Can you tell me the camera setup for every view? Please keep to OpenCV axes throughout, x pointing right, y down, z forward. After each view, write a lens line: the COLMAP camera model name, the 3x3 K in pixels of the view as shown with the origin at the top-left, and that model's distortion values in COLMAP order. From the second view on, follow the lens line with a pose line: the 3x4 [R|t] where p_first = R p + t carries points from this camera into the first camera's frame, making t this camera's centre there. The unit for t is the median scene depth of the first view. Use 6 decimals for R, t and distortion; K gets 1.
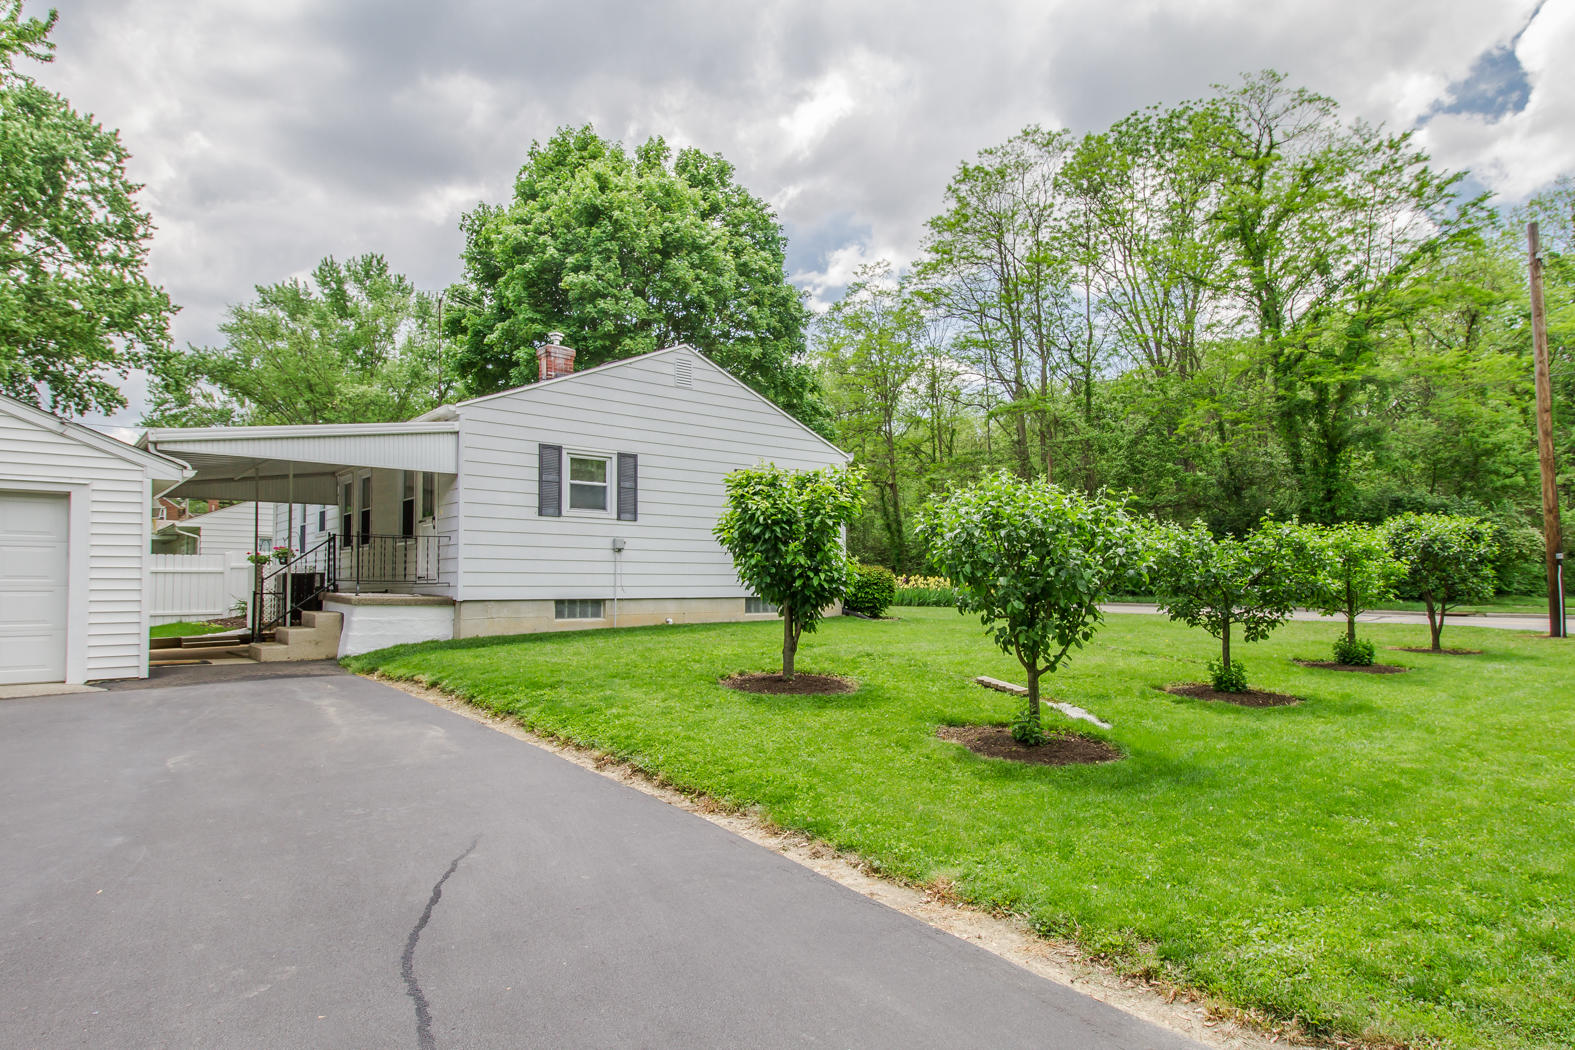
lens RADIAL K [[950.7, 0, 785.6], [0, 950.7, 578.7], [0, 0, 1]] dist [0.191030, -0.093590]
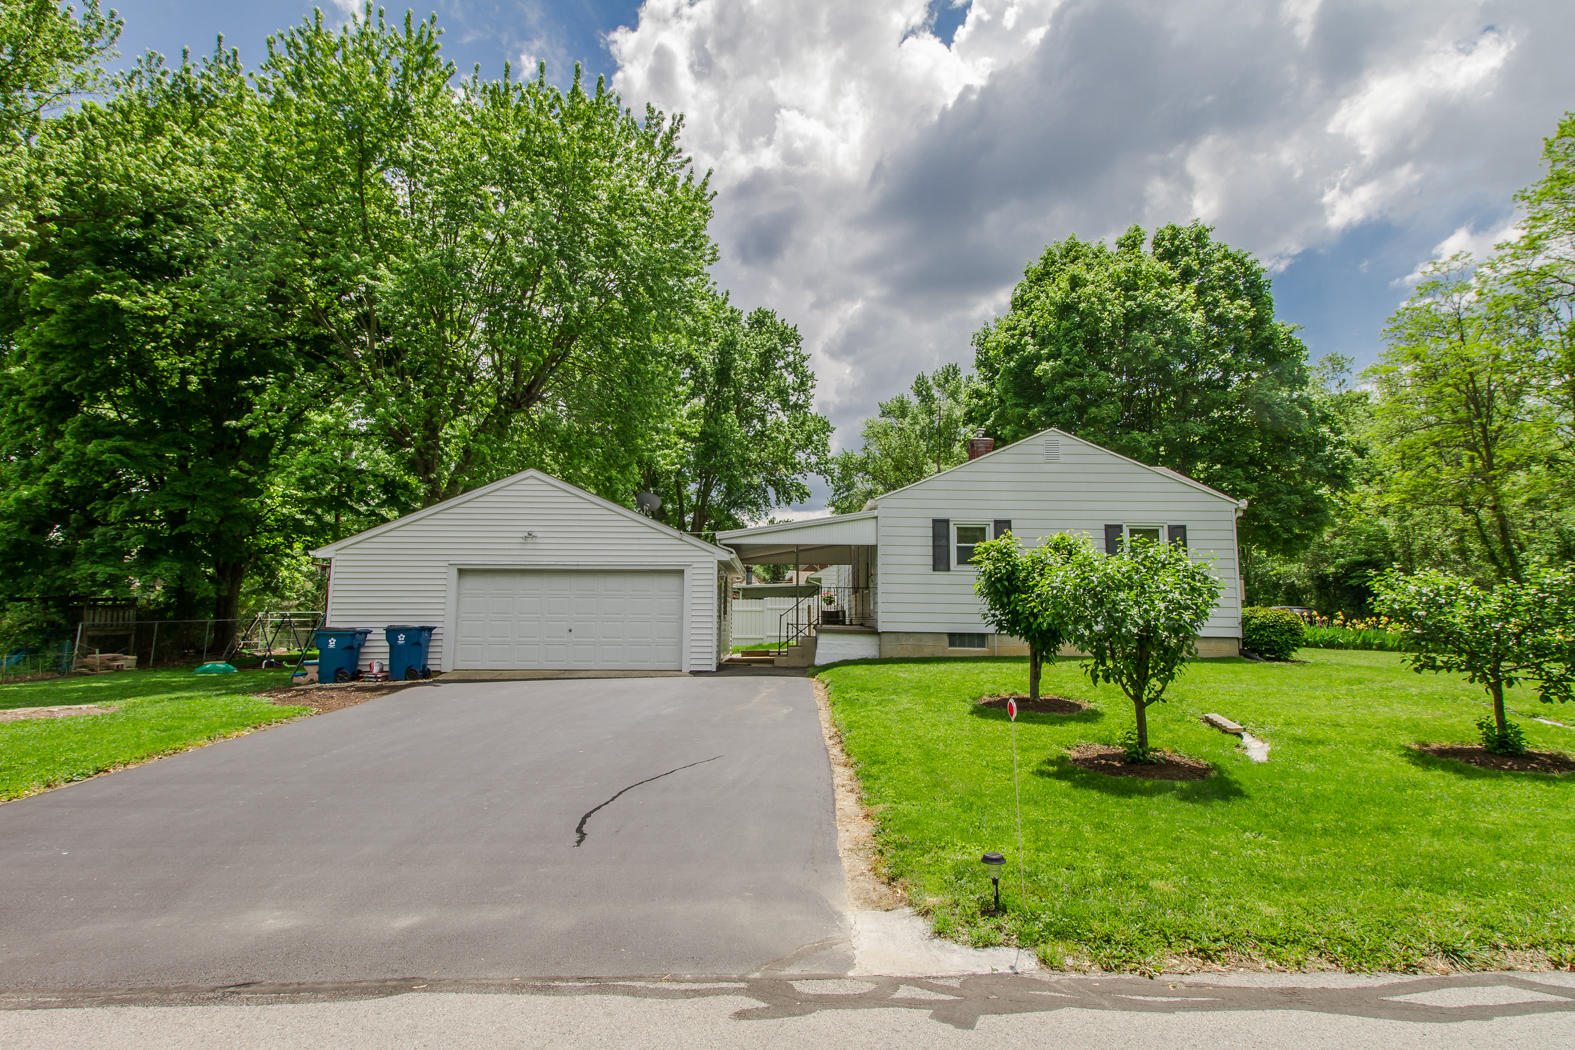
lens RADIAL K [[950.7, 0, 785.6], [0, 950.7, 578.7], [0, 0, 1]] dist [0.191030, -0.093590]
pose [[0.747006, -0.012242, -0.664705, 0.334260], [-0.007849, 0.999598, -0.027231, -0.011013], [0.664771, 0.025559, 0.746610, -0.102710]]
